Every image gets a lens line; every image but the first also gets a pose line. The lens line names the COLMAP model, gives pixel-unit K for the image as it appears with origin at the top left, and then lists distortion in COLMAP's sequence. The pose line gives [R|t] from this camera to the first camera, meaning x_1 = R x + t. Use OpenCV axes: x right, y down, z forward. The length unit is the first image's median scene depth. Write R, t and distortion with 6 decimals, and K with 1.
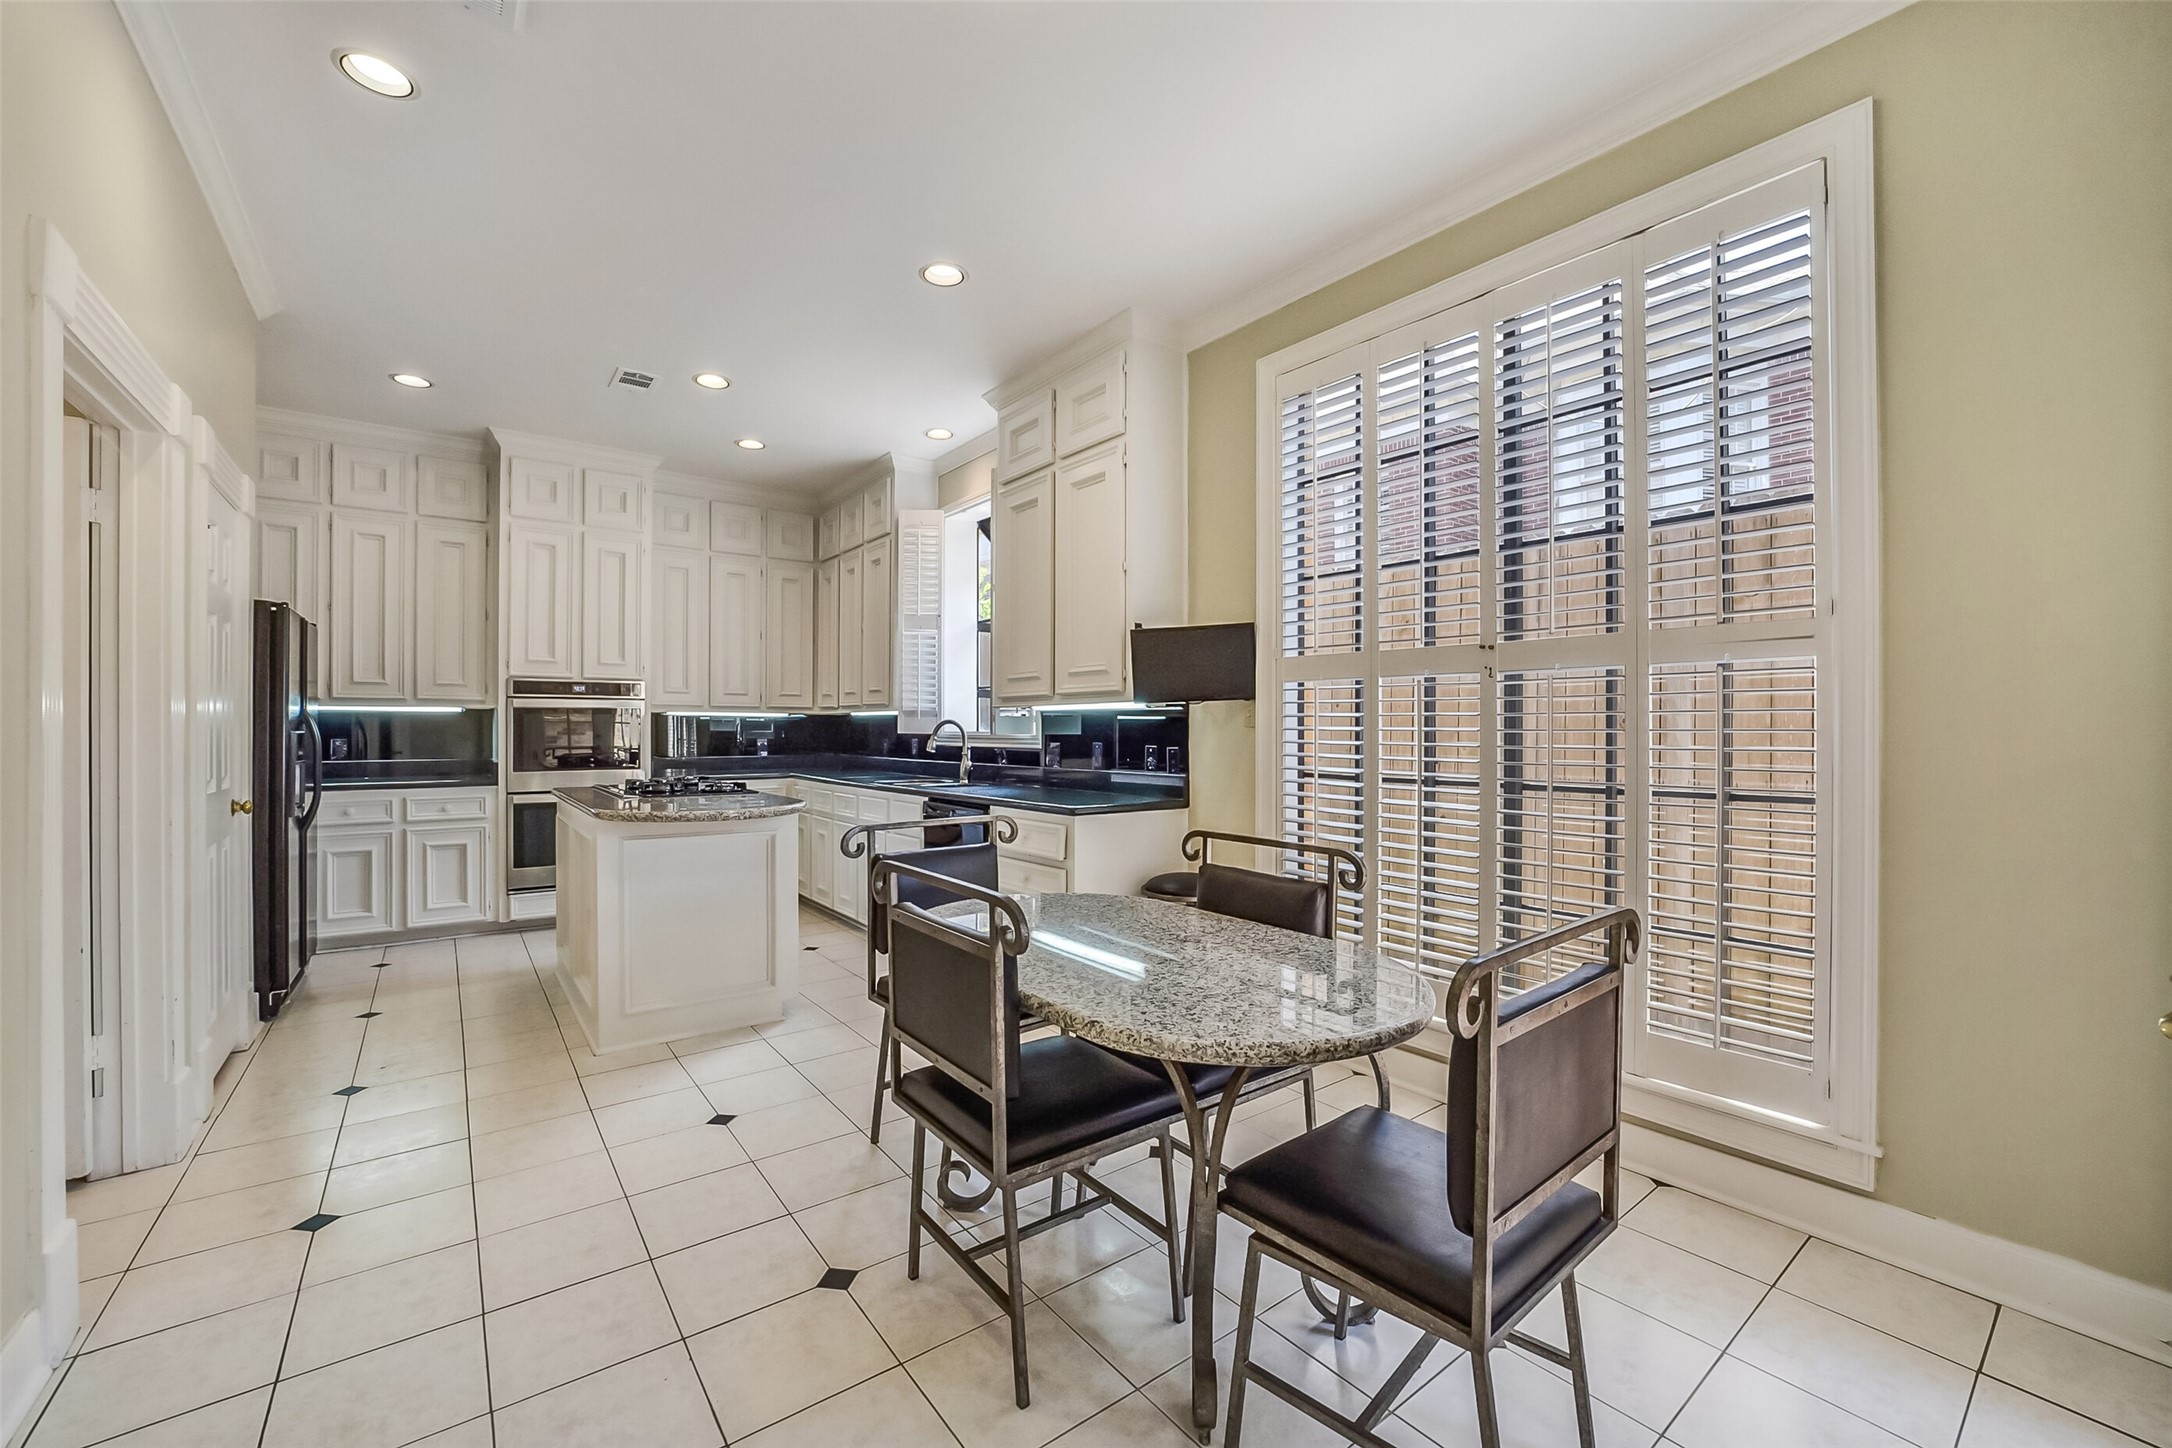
lens RADIAL K [[865.1, 0, 1100.1], [0, 865.1, 718.4], [0, 0, 1]] dist [-0.025055, 0.000180]
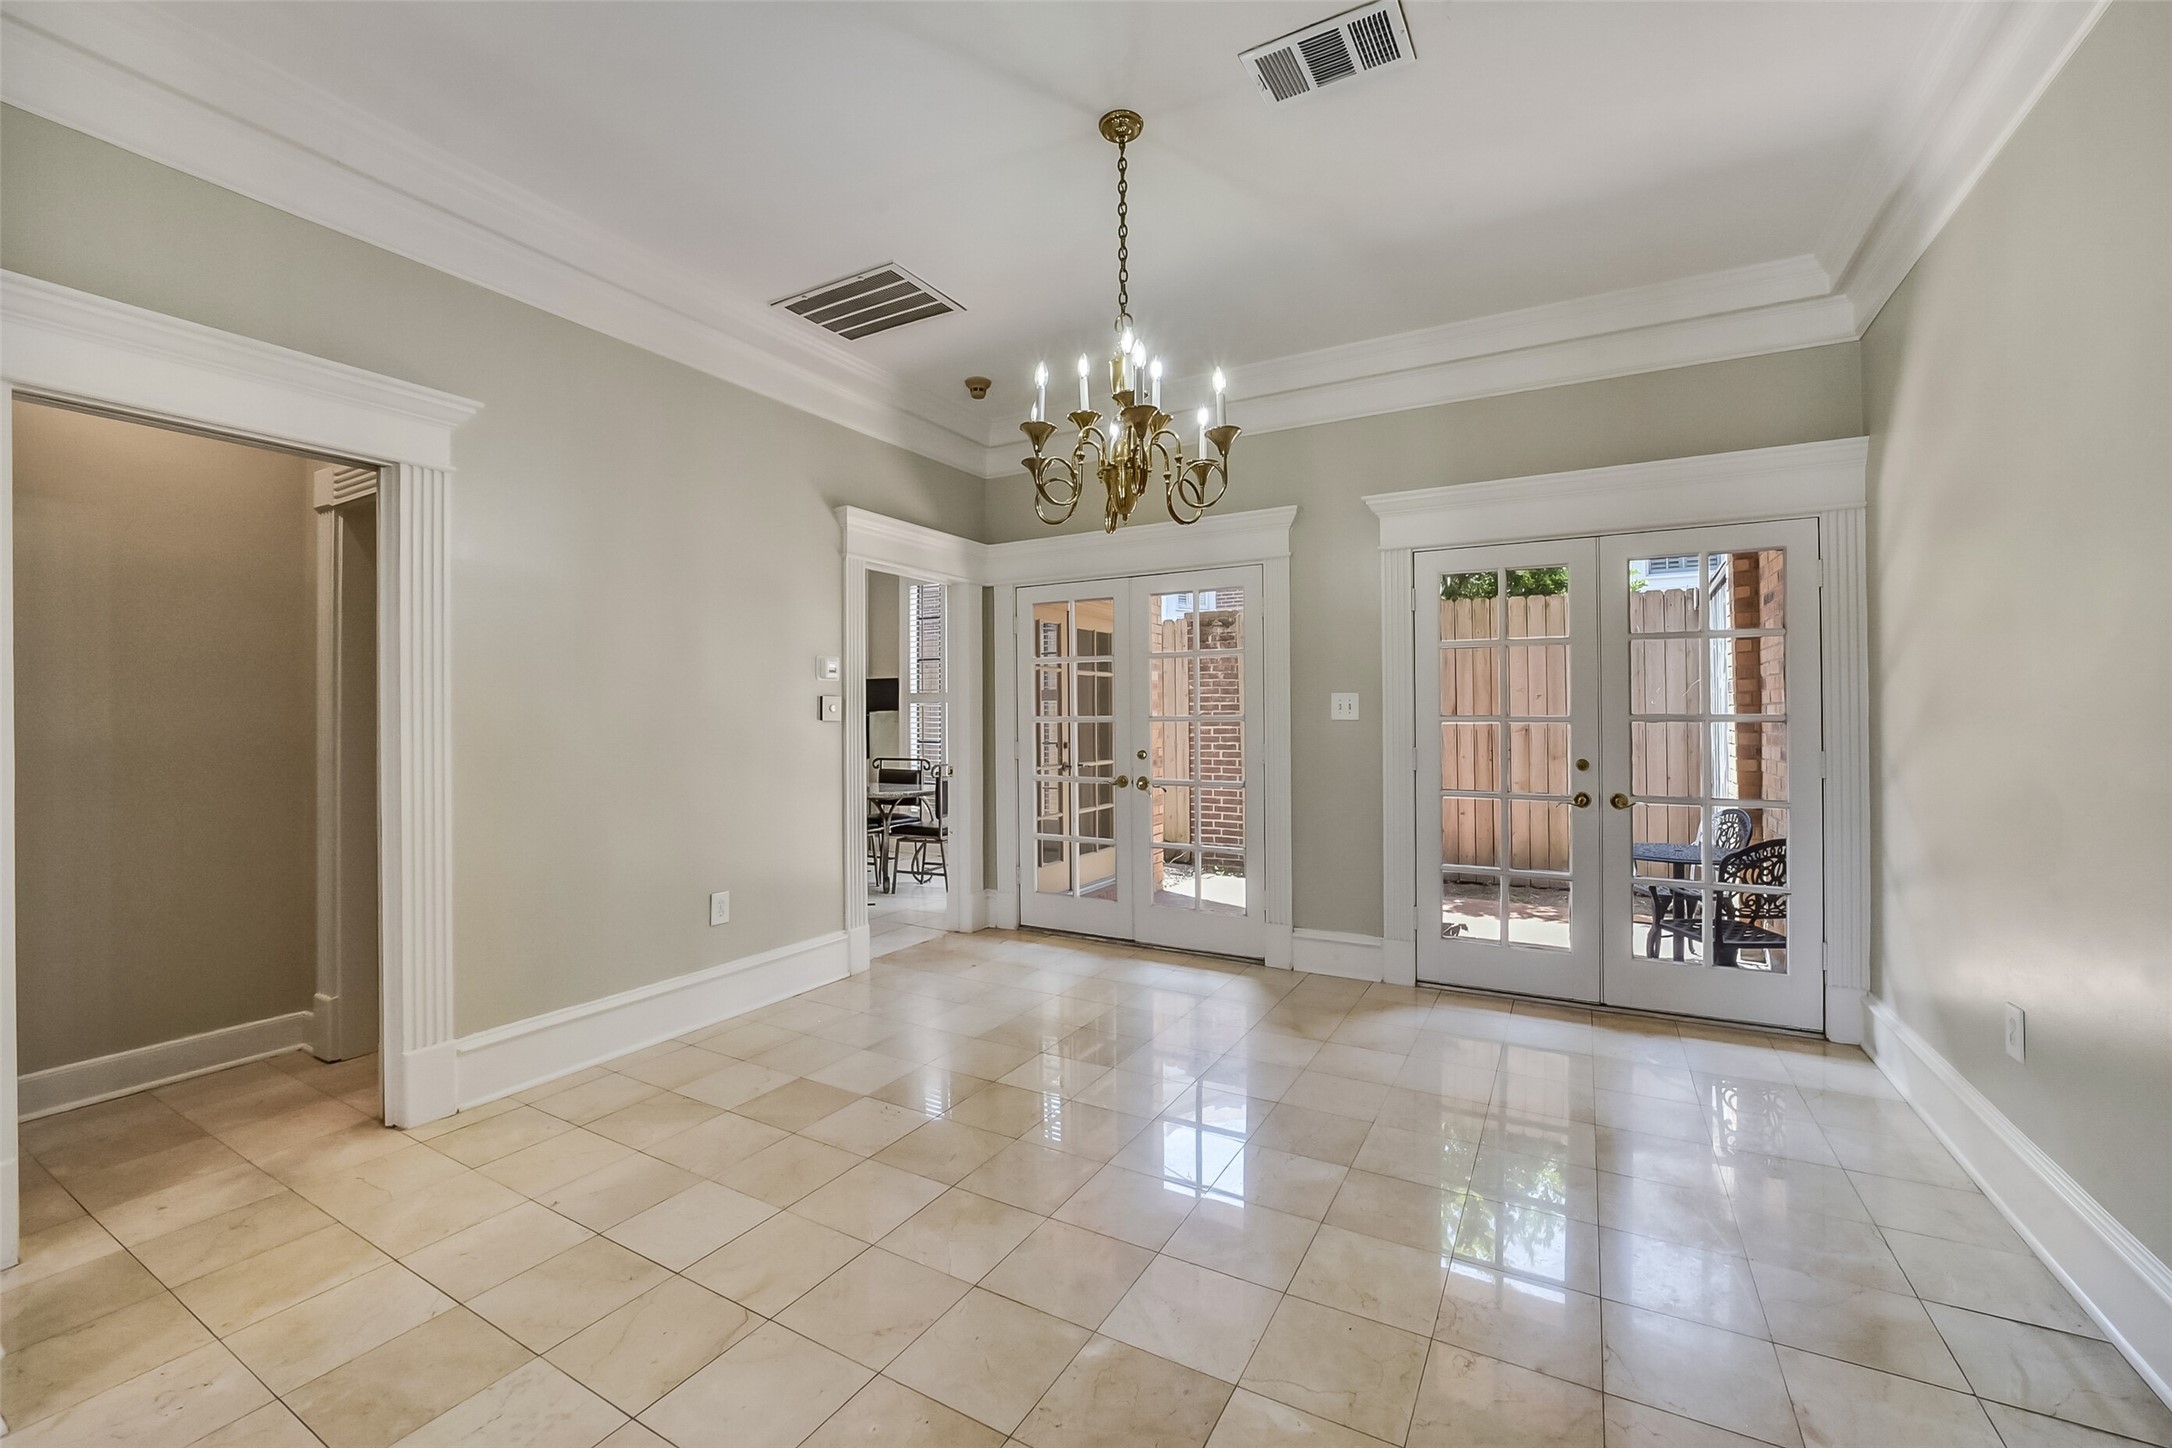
lens RADIAL K [[865.1, 0, 1100.1], [0, 865.1, 718.4], [0, 0, 1]] dist [-0.025055, 0.000180]
pose [[0.920018, -0.000361, 0.391876, -0.173694], [0.001391, 0.999996, -0.002346, 0.001316], [-0.391874, 0.002704, 0.920015, -1.006764]]
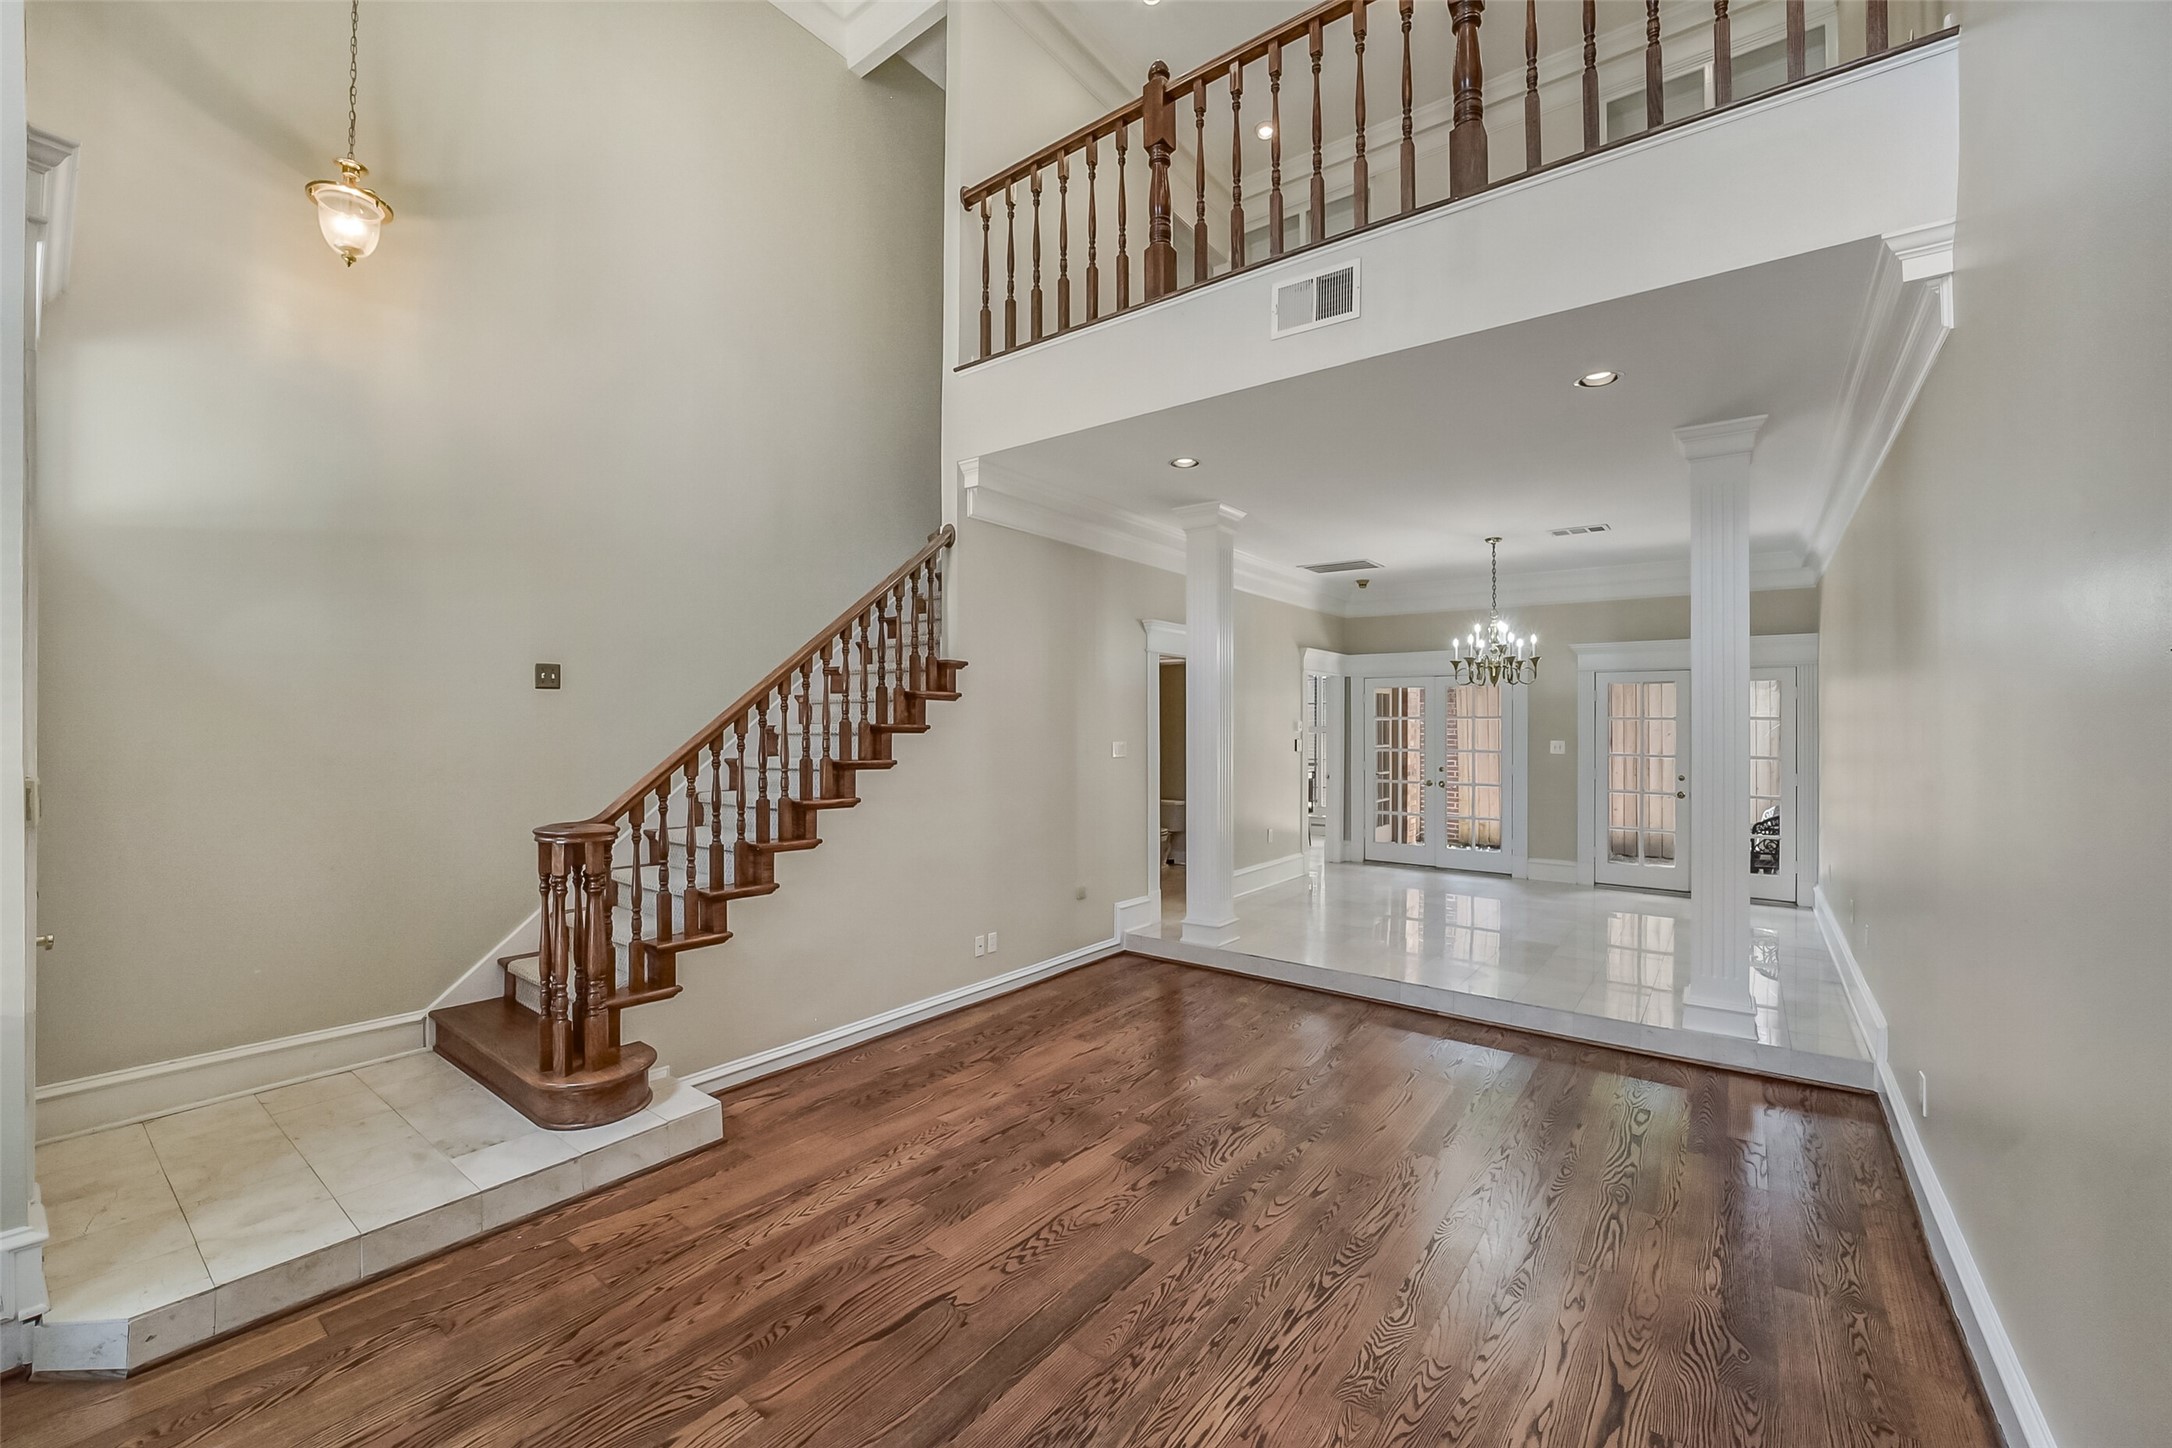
lens RADIAL K [[865.1, 0, 1100.1], [0, 865.1, 718.4], [0, 0, 1]] dist [-0.025055, 0.000180]
pose [[0.963218, 0.008680, 0.268580, -1.004460], [-0.006844, 0.999946, -0.007771, -0.053897], [-0.268633, 0.005647, 0.963226, -1.763709]]
